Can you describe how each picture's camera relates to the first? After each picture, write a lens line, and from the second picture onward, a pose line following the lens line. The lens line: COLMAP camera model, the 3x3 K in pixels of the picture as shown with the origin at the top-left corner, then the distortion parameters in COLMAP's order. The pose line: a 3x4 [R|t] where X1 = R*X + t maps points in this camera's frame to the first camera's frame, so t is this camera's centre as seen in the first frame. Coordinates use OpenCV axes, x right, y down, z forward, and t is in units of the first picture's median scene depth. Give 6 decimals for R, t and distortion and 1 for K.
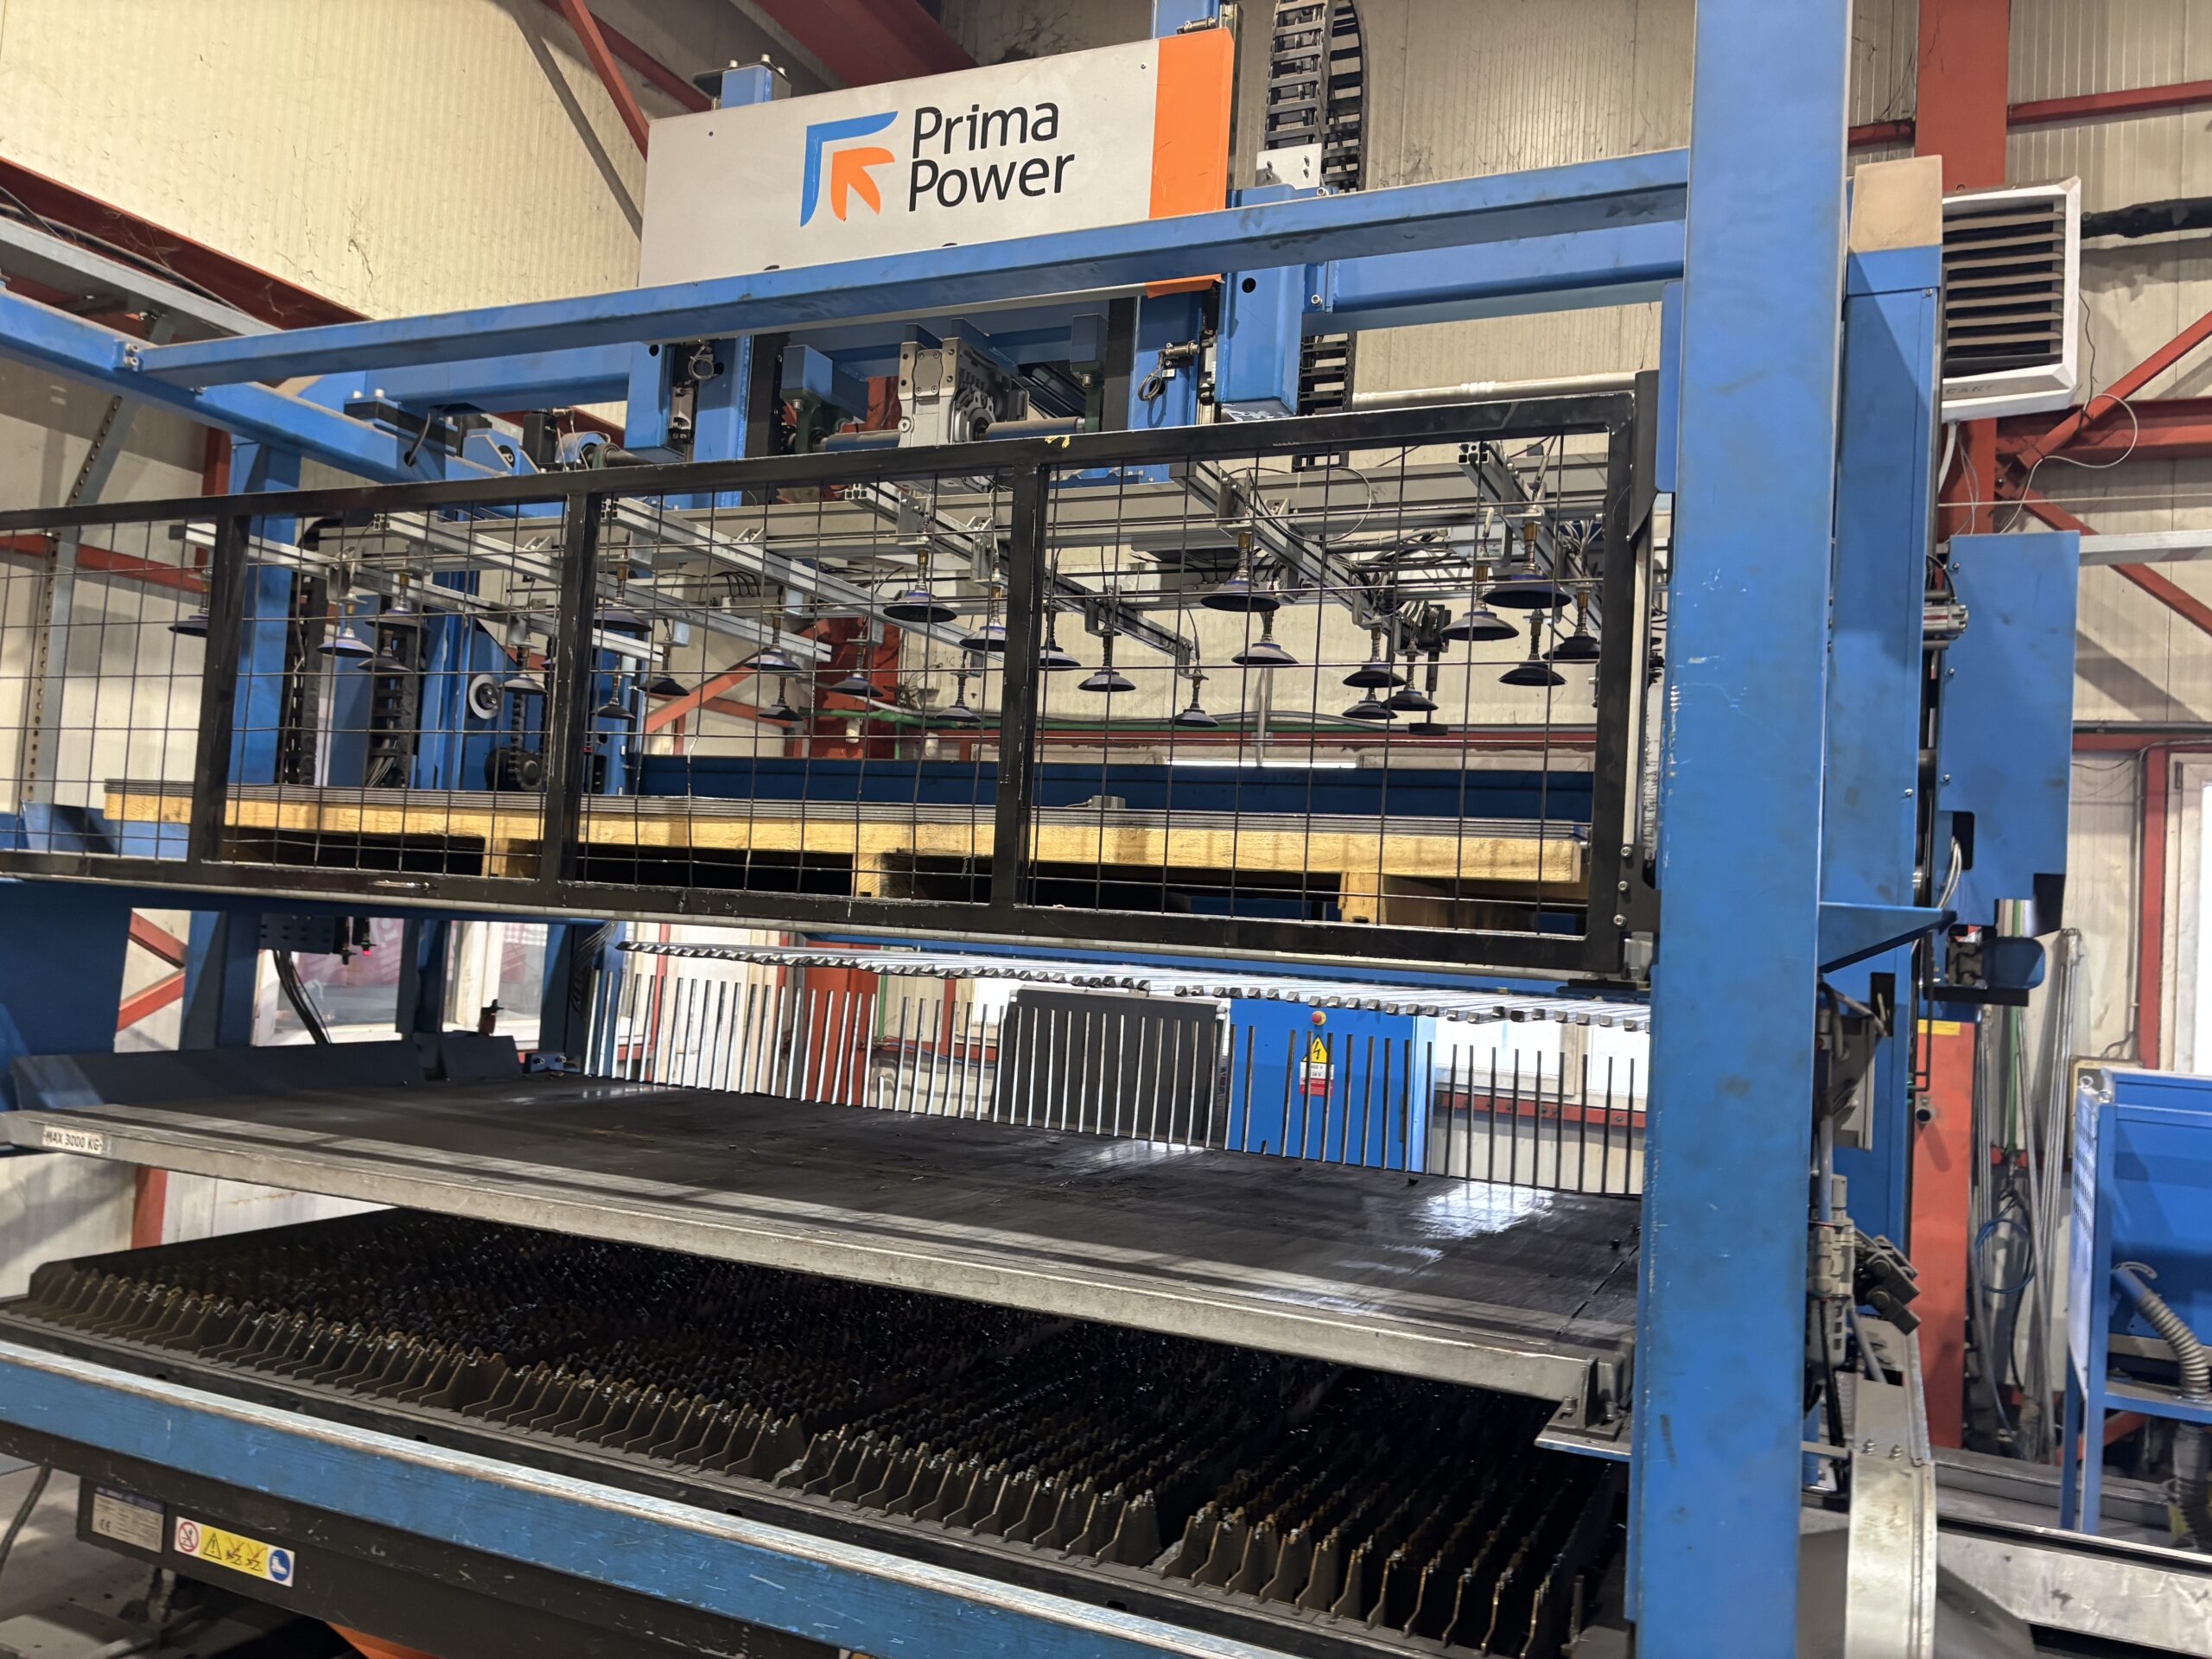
lens RADIAL K [[1664.0, 0, 1120.0], [0, 1664.0, 828.8], [0, 0, 1]] dist [0.033536, -0.036499]
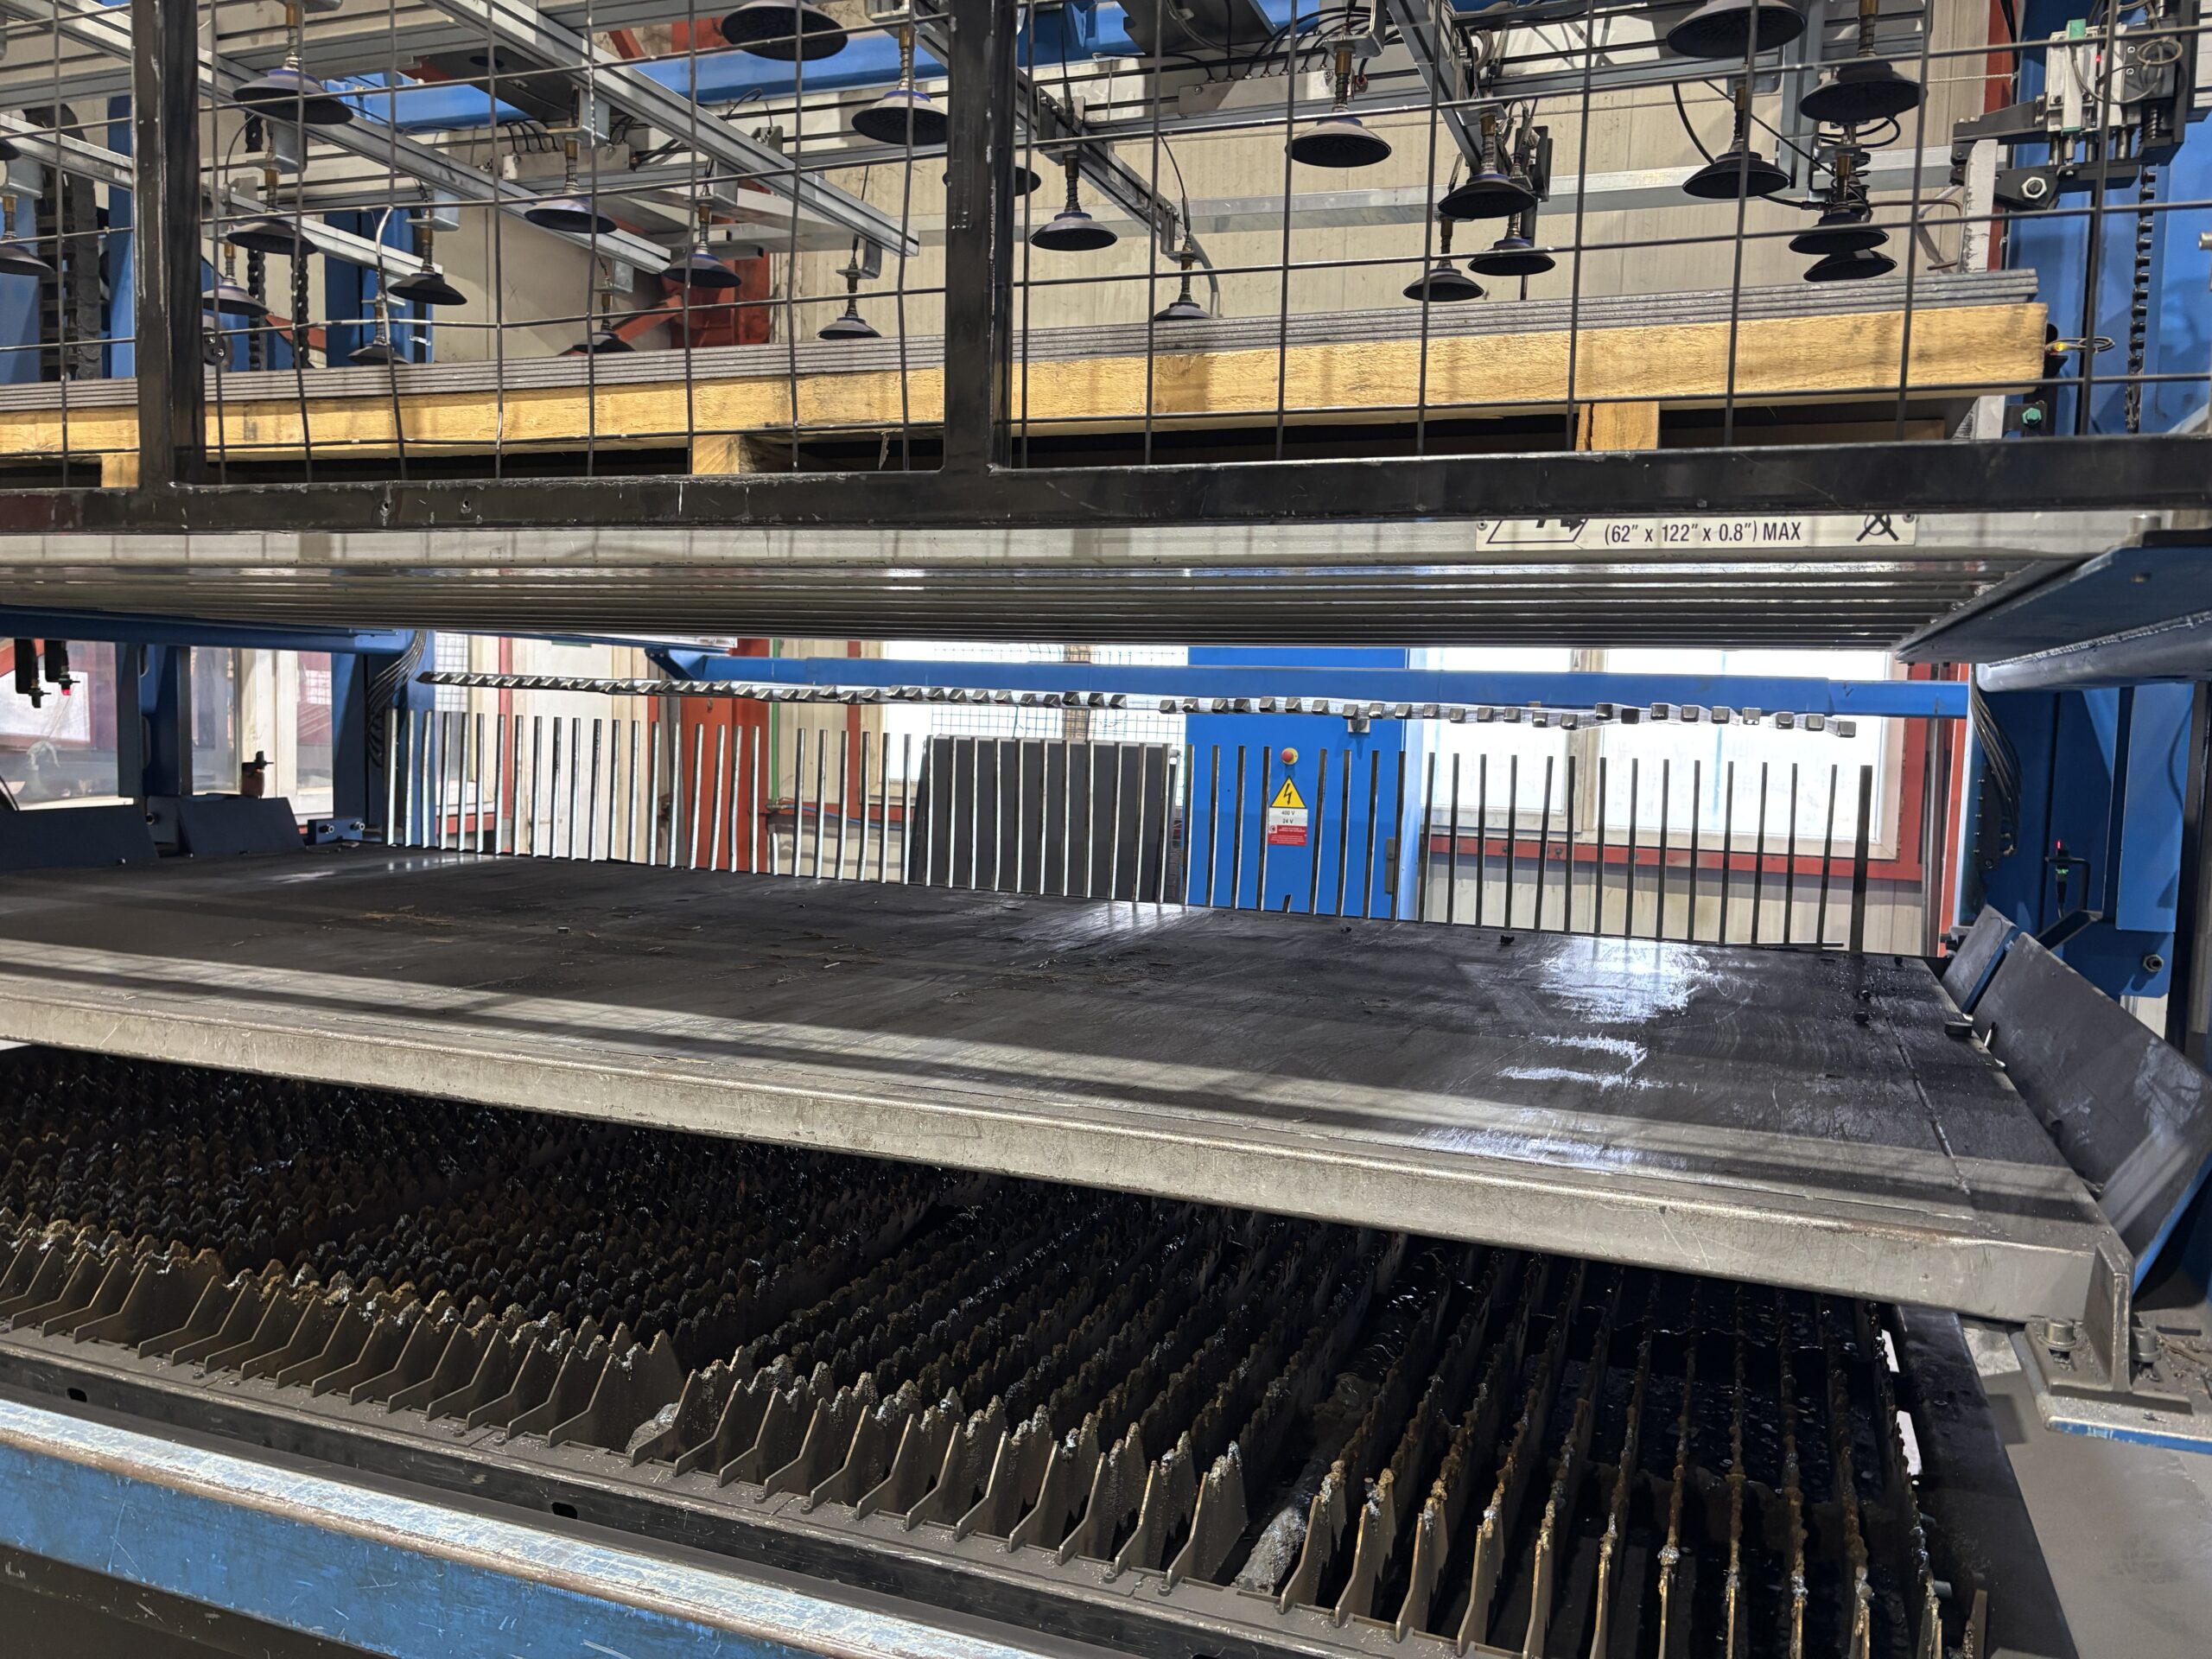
lens RADIAL K [[1664.0, 0, 1097.7], [0, 1664.0, 834.3], [0, 0, 1]] dist [0.033536, -0.036499]
pose [[0.998262, -0.036312, 0.046406, -0.045986], [0.029382, 0.989408, 0.142157, 0.068486], [-0.051077, -0.140547, 0.988756, 0.356624]]
